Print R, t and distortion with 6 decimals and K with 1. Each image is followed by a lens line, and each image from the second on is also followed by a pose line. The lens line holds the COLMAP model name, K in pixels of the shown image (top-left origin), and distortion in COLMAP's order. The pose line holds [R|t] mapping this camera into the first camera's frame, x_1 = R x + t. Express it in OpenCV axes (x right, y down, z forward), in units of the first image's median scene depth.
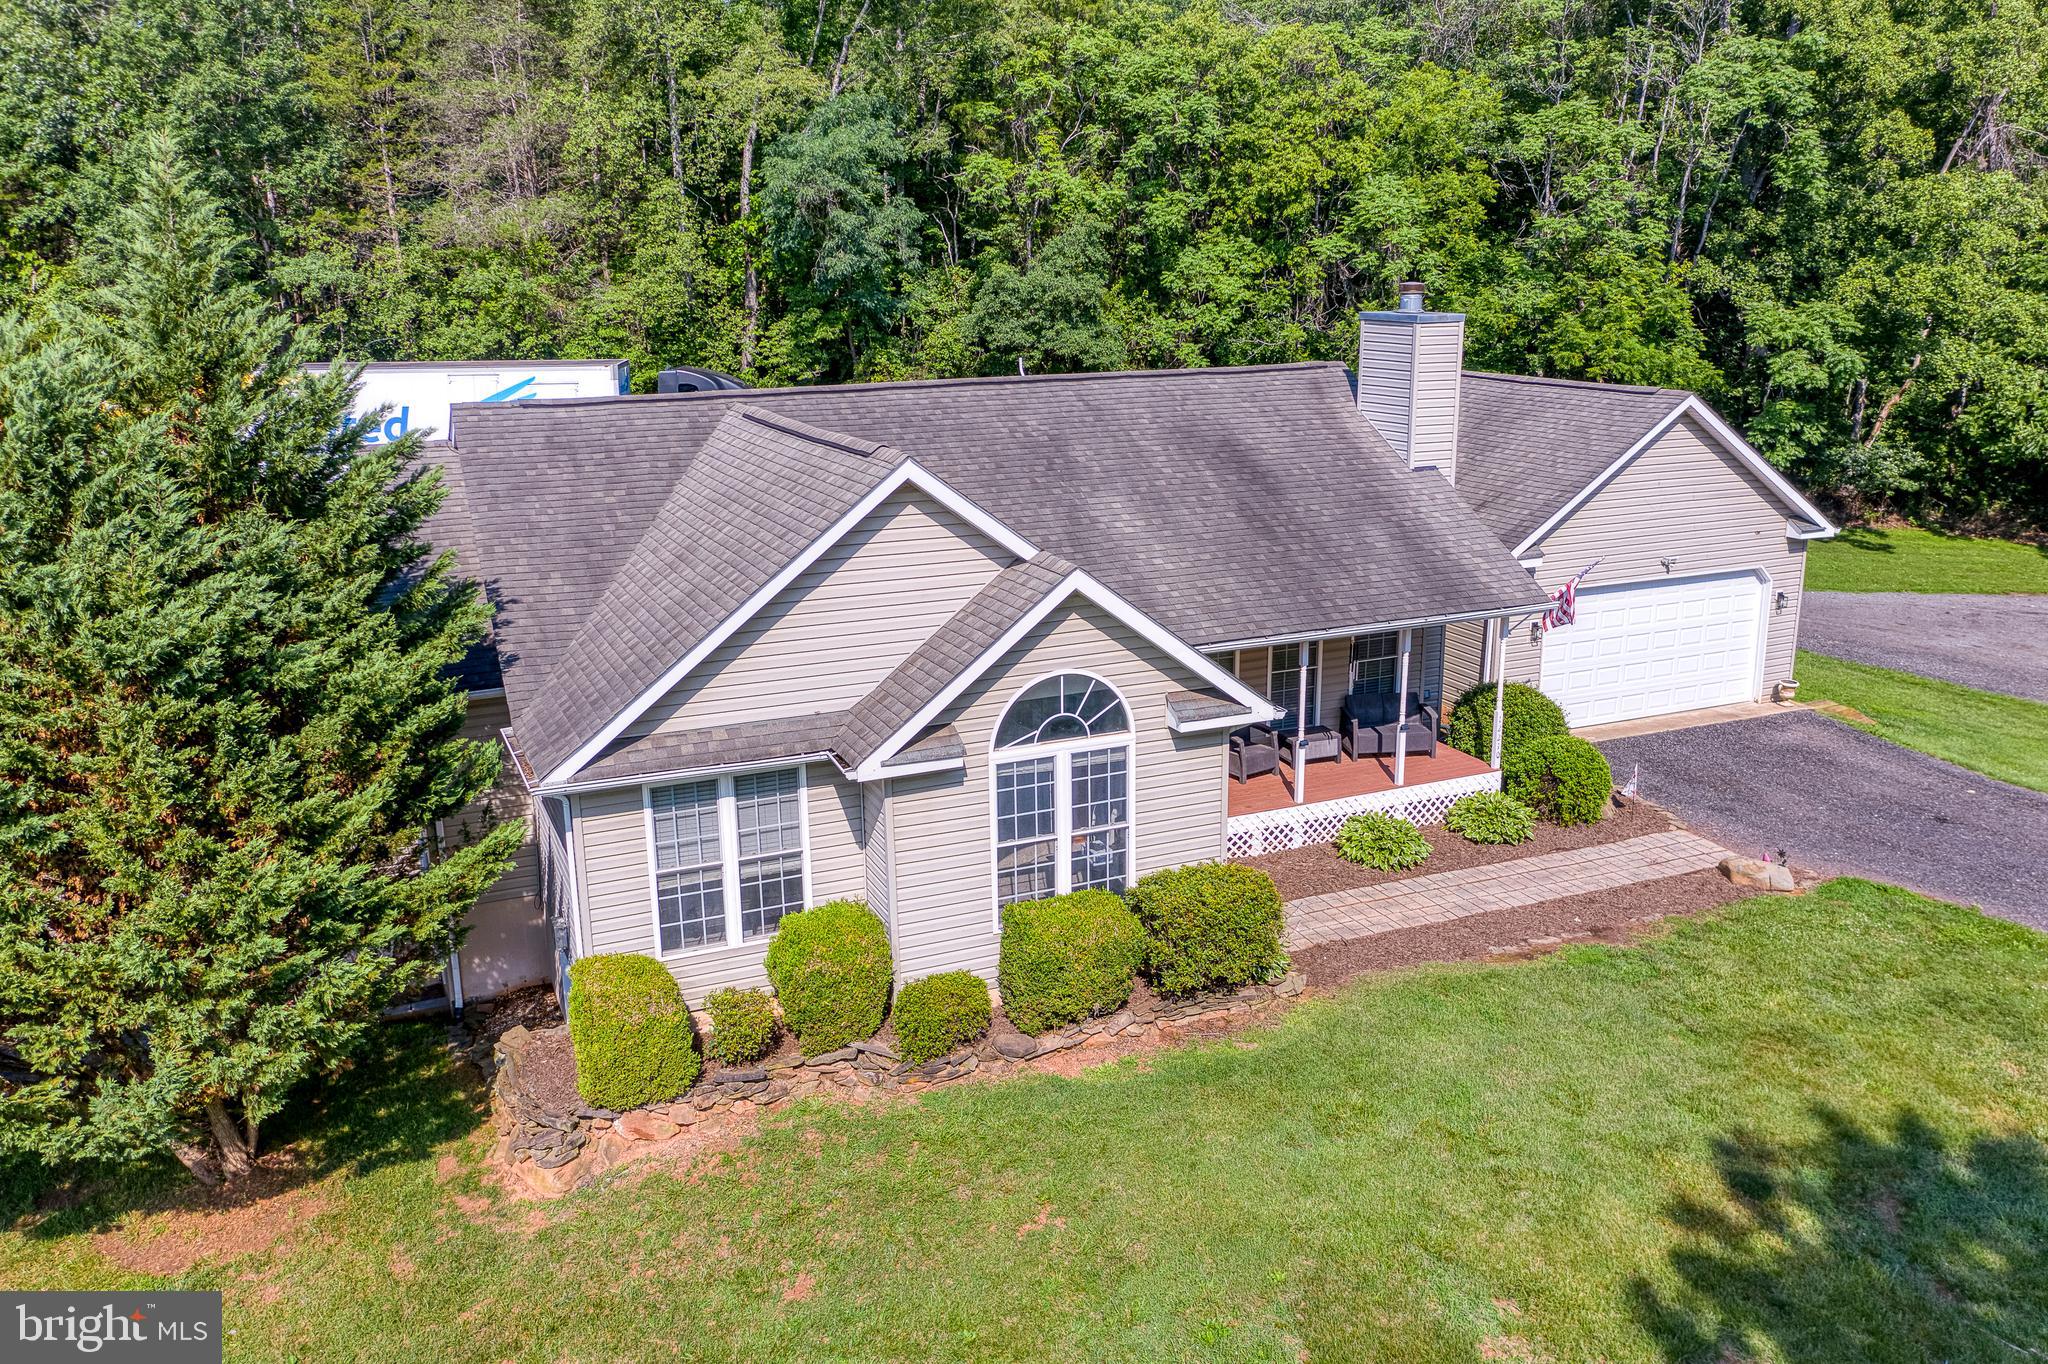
lens RADIAL K [[1582.4, 0, 1013.1], [0, 1582.4, 673.3], [0, 0, 1]] dist [-0.039907, -0.004754]
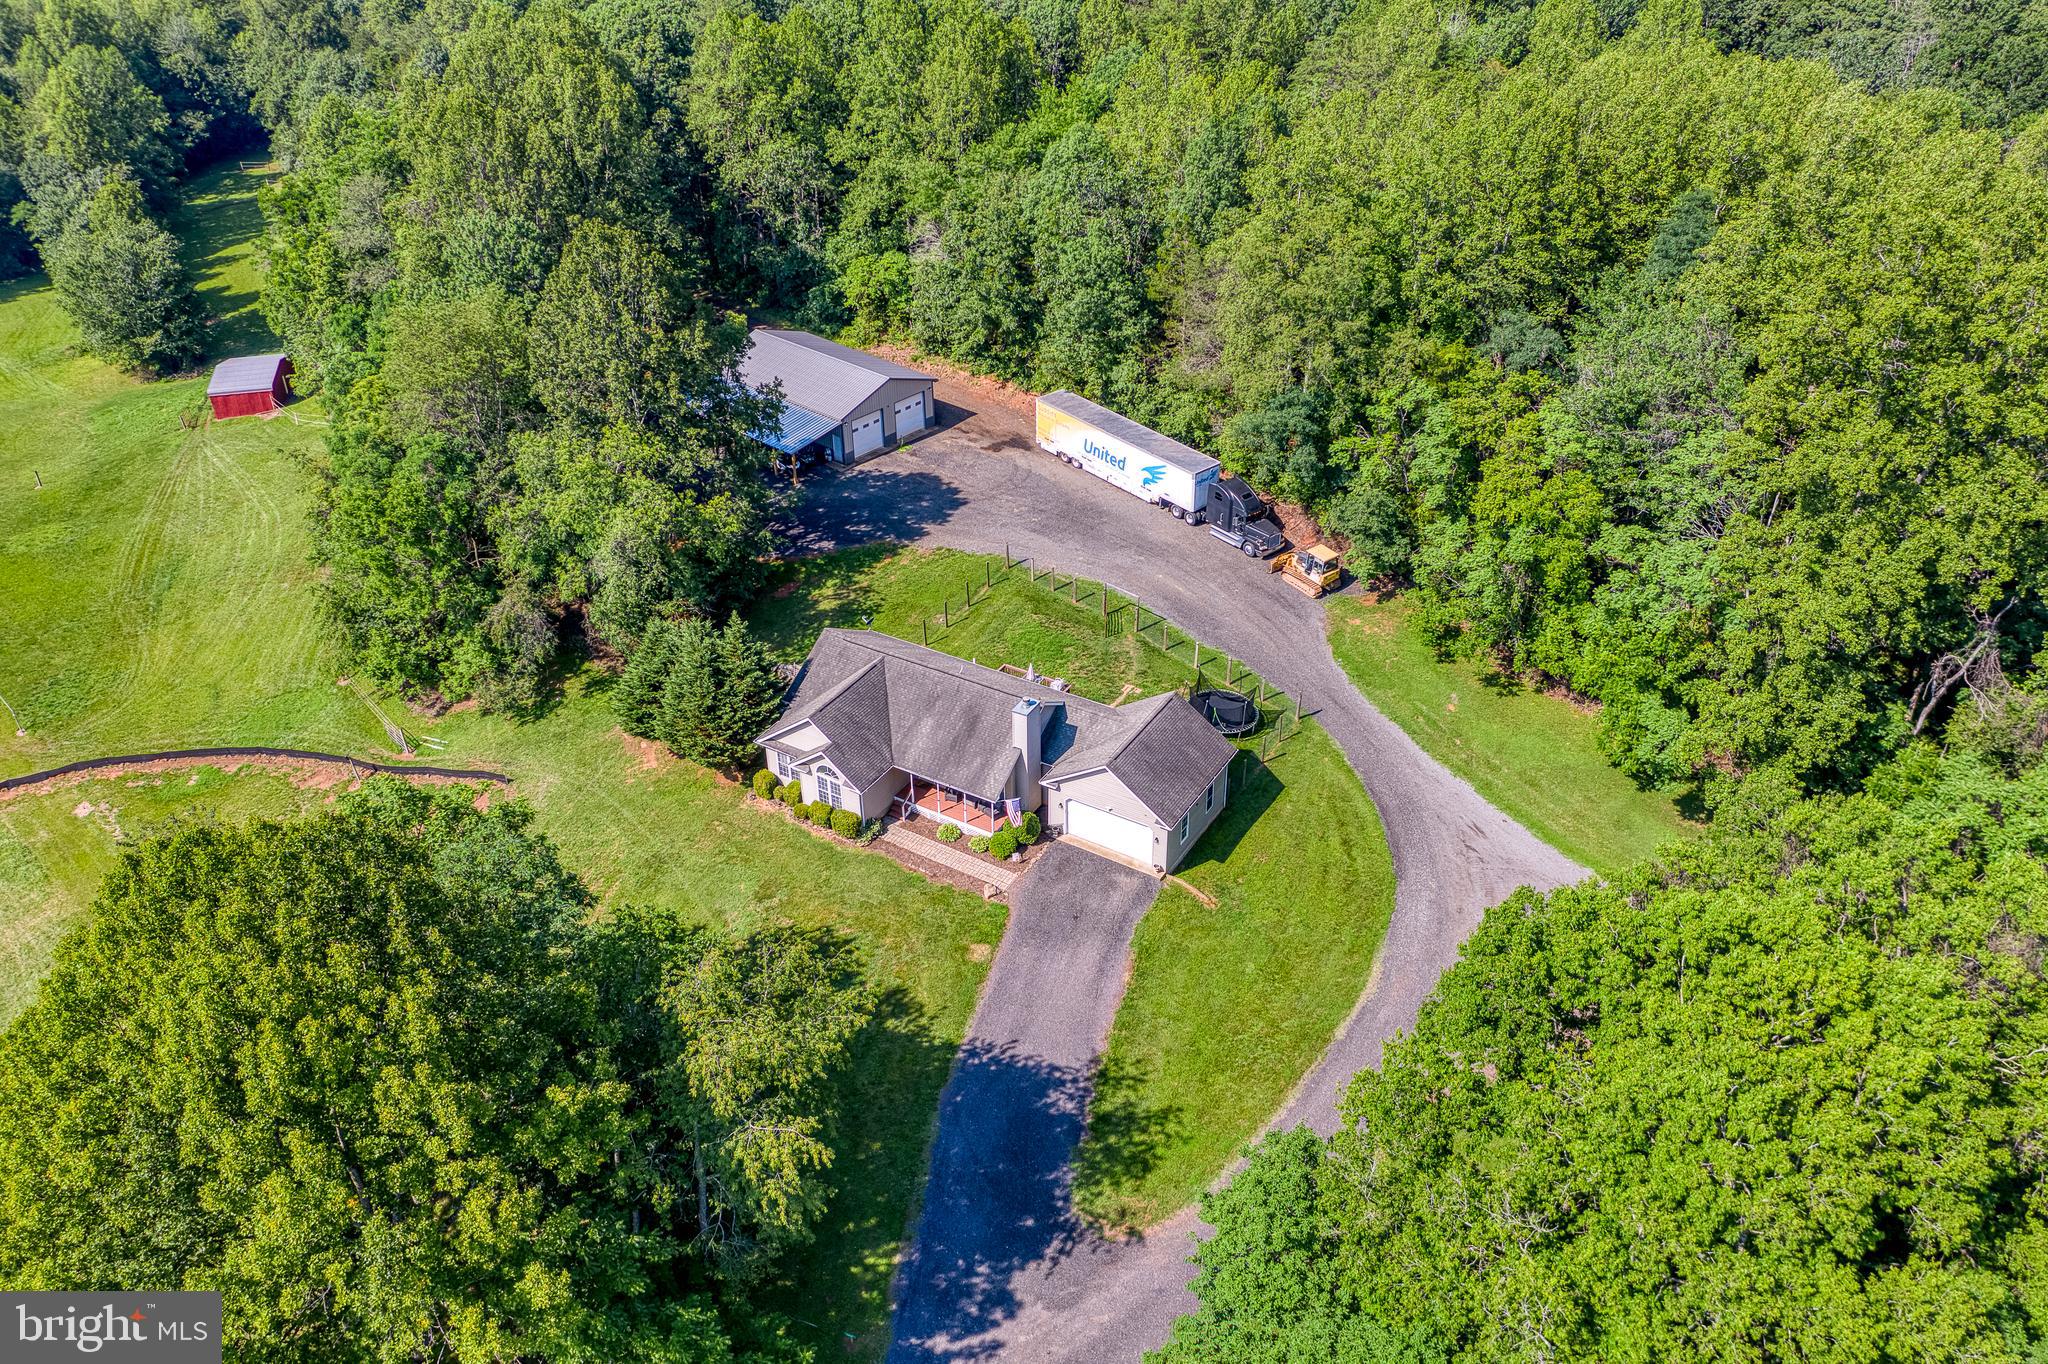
lens RADIAL K [[1582.4, 0, 1013.1], [0, 1582.4, 673.3], [0, 0, 1]] dist [-0.039907, -0.004754]
pose [[0.573503, 0.429994, -0.697281, 1.227739], [-0.177345, 0.896152, 0.406768, -0.789647], [0.799777, -0.109624, 0.590203, -0.477694]]
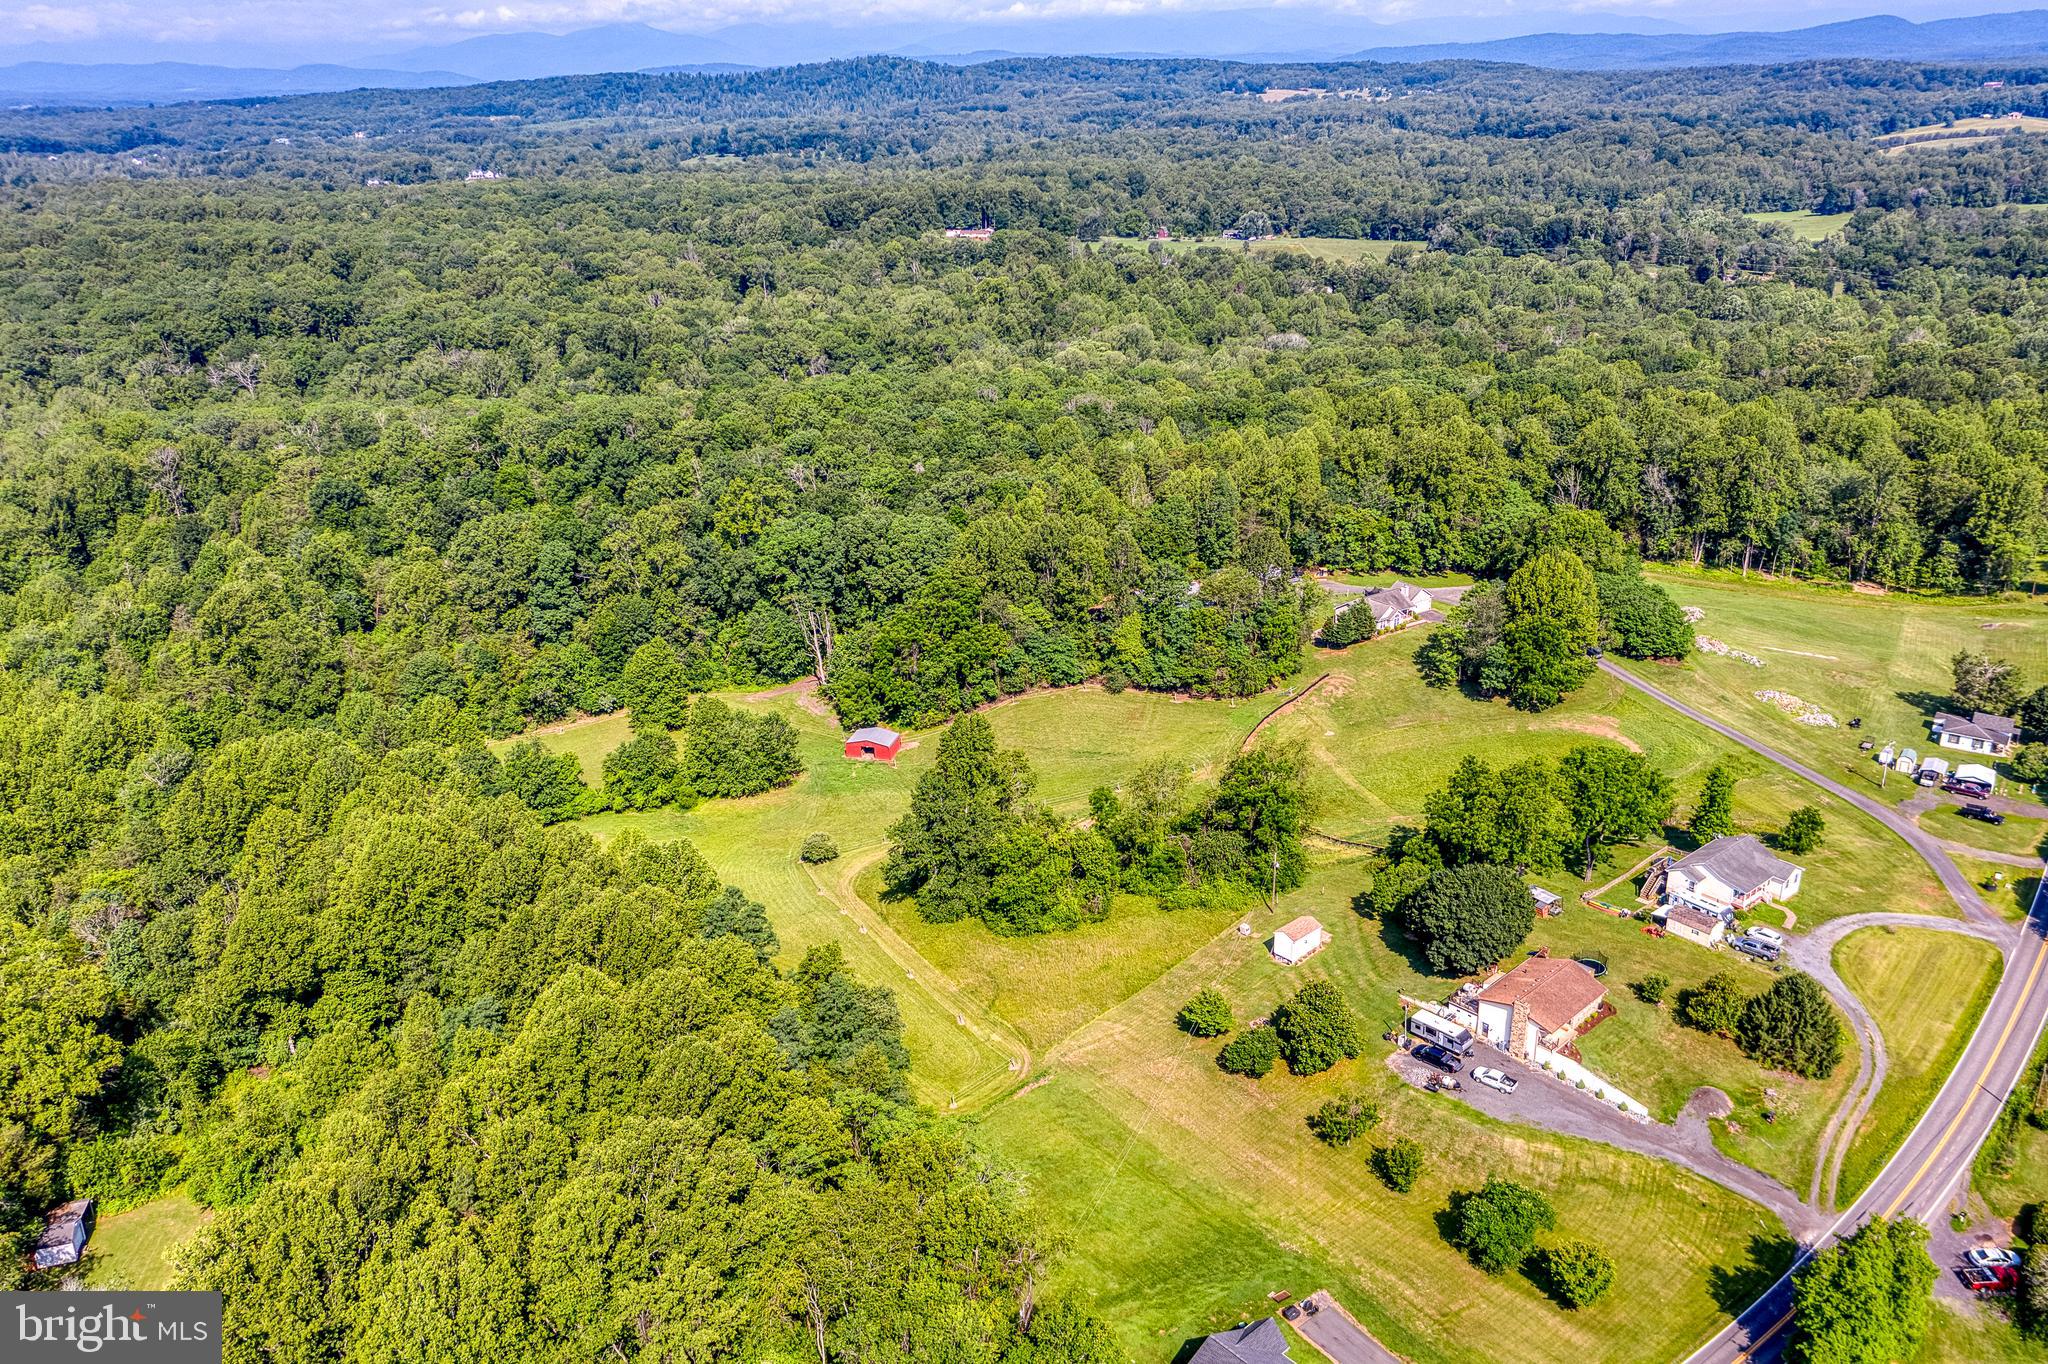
lens RADIAL K [[1582.4, 0, 1013.1], [0, 1582.4, 673.3], [0, 0, 1]] dist [-0.039907, -0.004754]
pose [[0.981451, -0.079818, 0.174306, -2.835885], [0.062012, 0.992503, 0.105319, -0.567875], [-0.181406, -0.092556, 0.979043, -6.091107]]
